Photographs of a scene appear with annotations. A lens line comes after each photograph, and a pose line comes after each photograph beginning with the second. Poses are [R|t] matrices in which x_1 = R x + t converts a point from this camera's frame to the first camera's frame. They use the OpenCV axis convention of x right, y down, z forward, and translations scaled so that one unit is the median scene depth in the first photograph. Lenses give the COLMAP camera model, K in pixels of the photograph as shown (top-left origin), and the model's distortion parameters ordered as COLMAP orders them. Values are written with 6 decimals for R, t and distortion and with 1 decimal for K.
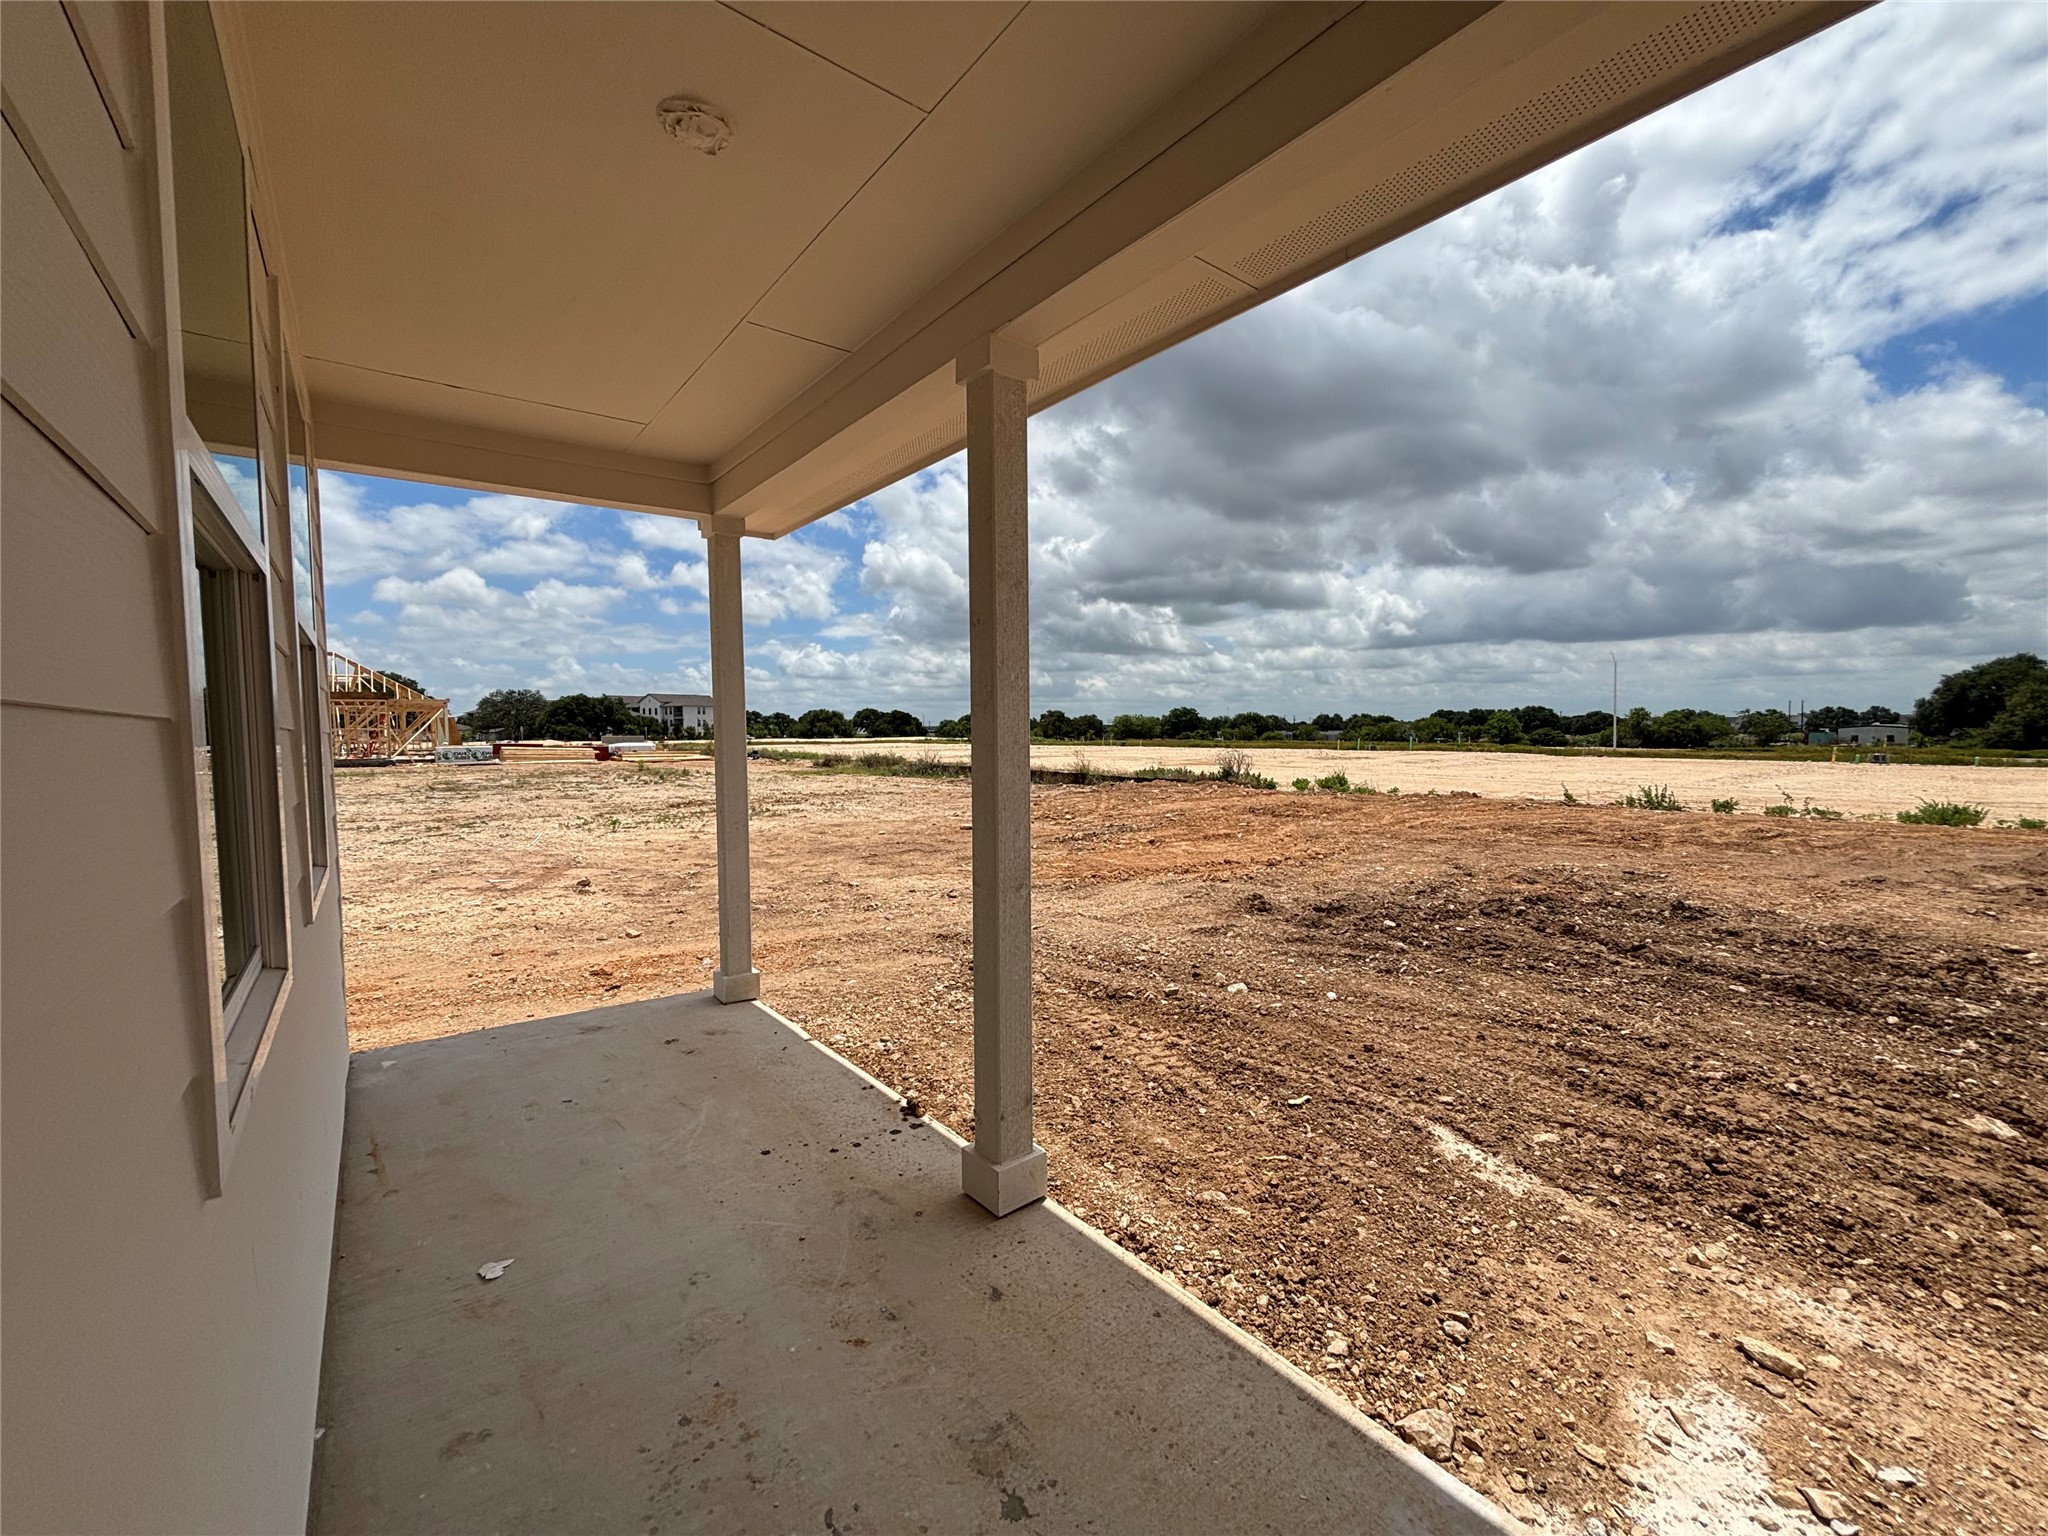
lens RADIAL K [[829.8, 0, 1029.5], [0, 829.8, 766.4], [0, 0, 1]] dist [-0.002336, 0.000123]
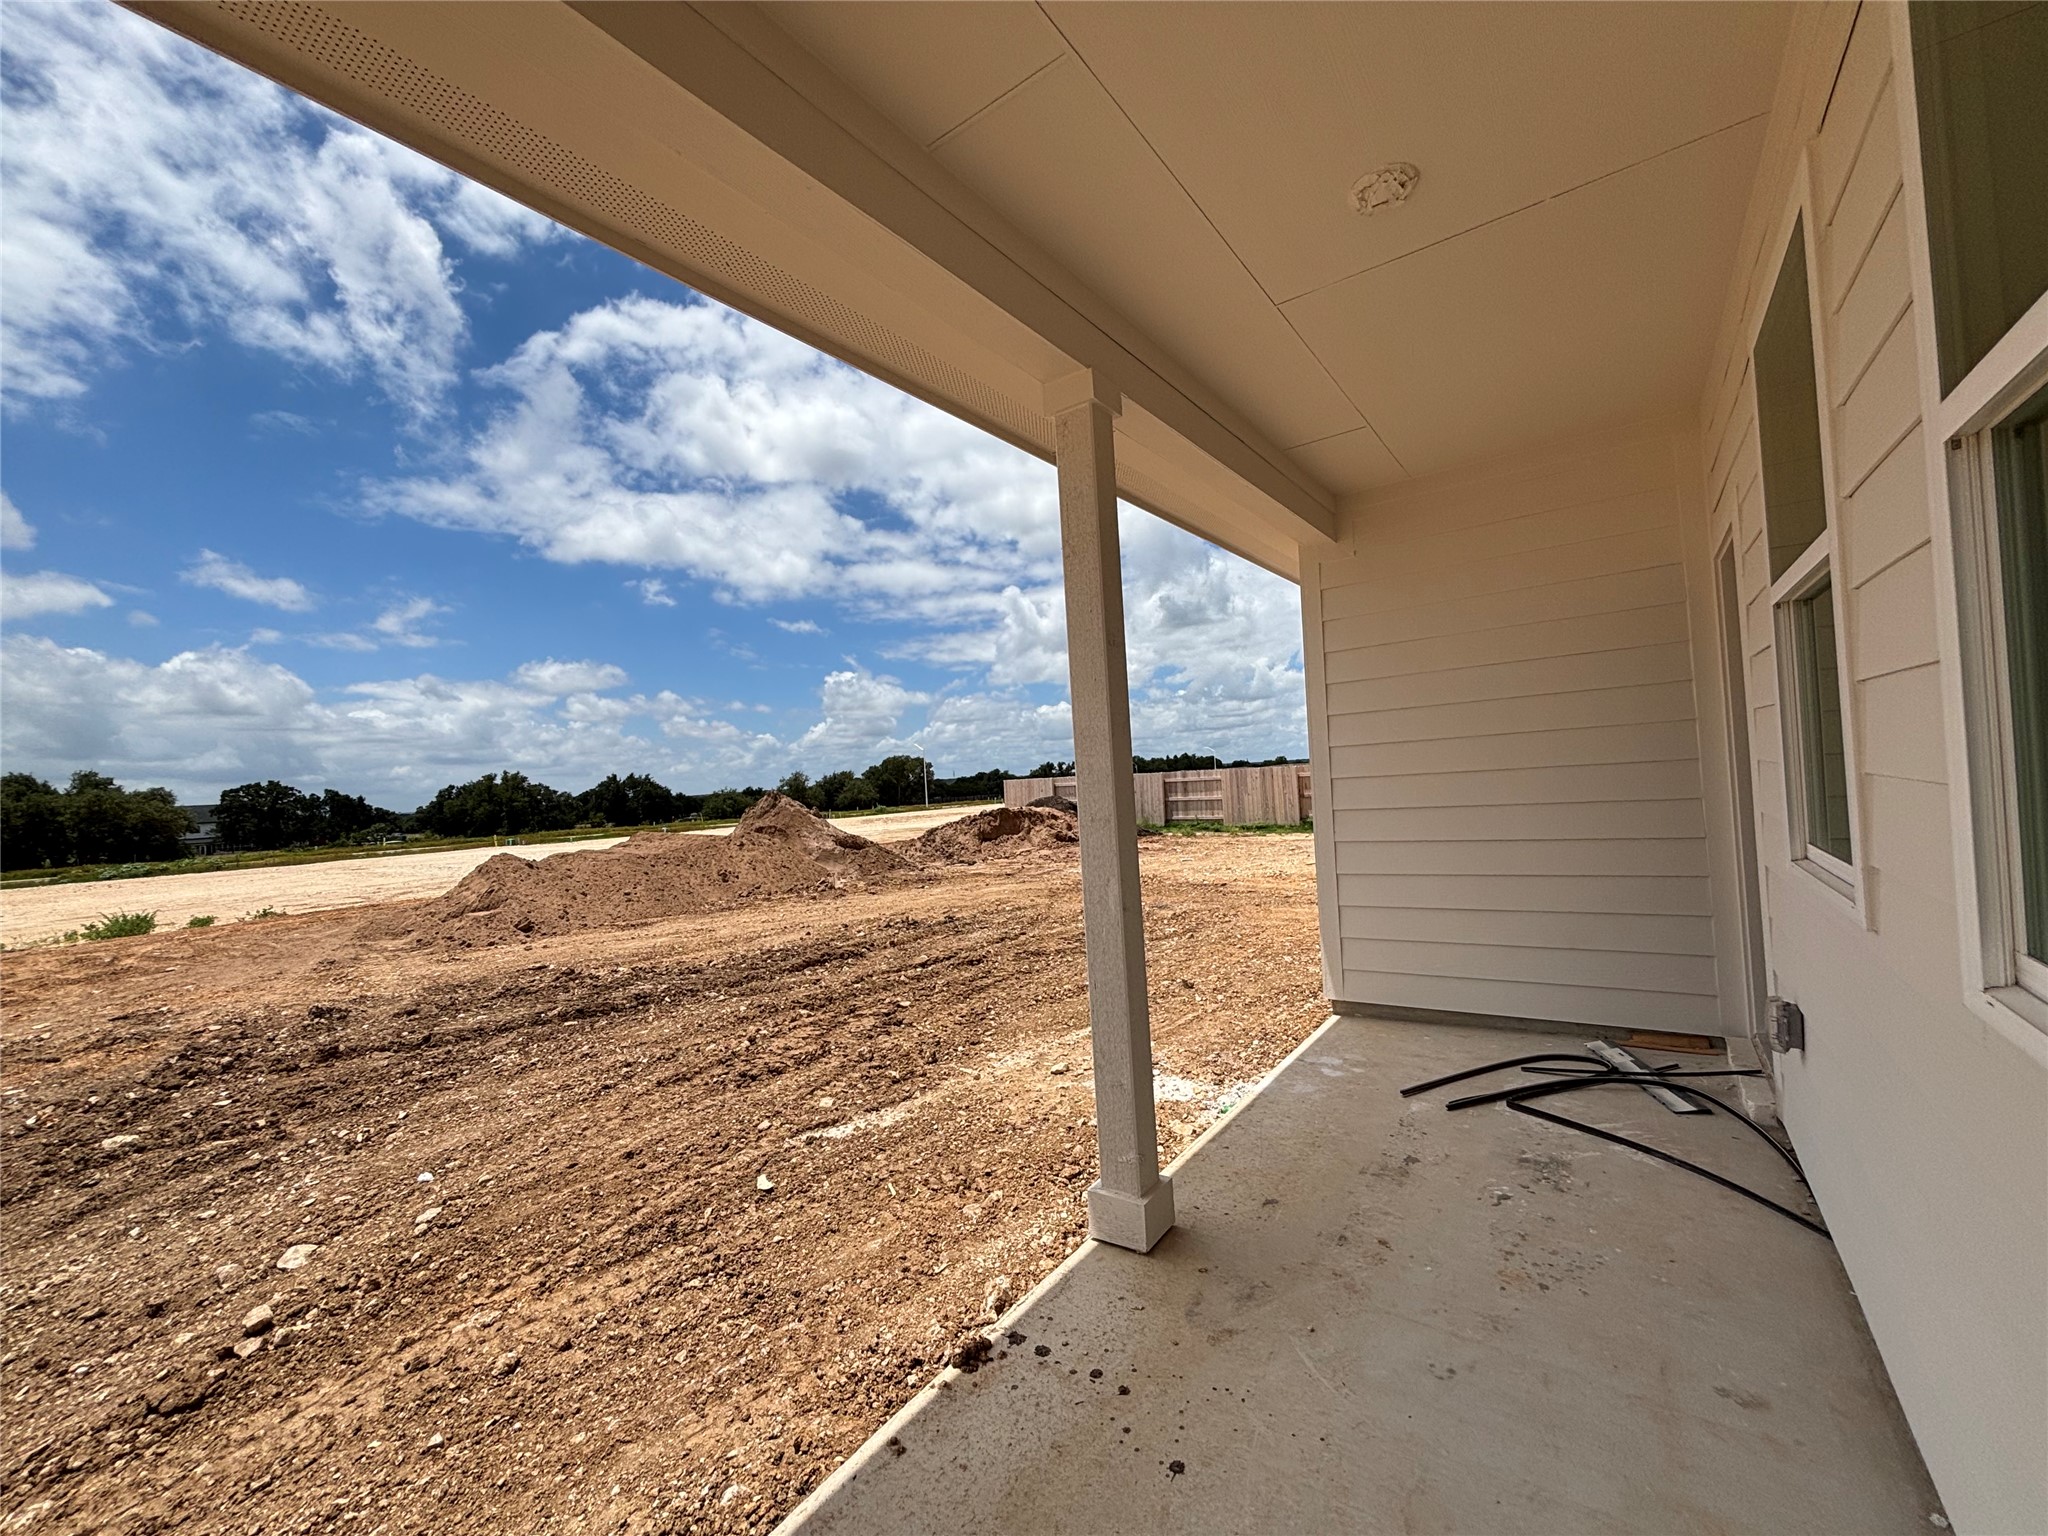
lens RADIAL K [[829.8, 0, 1029.5], [0, 829.8, 766.4], [0, 0, 1]] dist [-0.002336, 0.000123]
pose [[-0.270613, 0.040864, 0.961821, -0.611221], [0.106870, 0.994198, -0.012171, -0.013824], [-0.956738, 0.099496, -0.273410, 0.856605]]
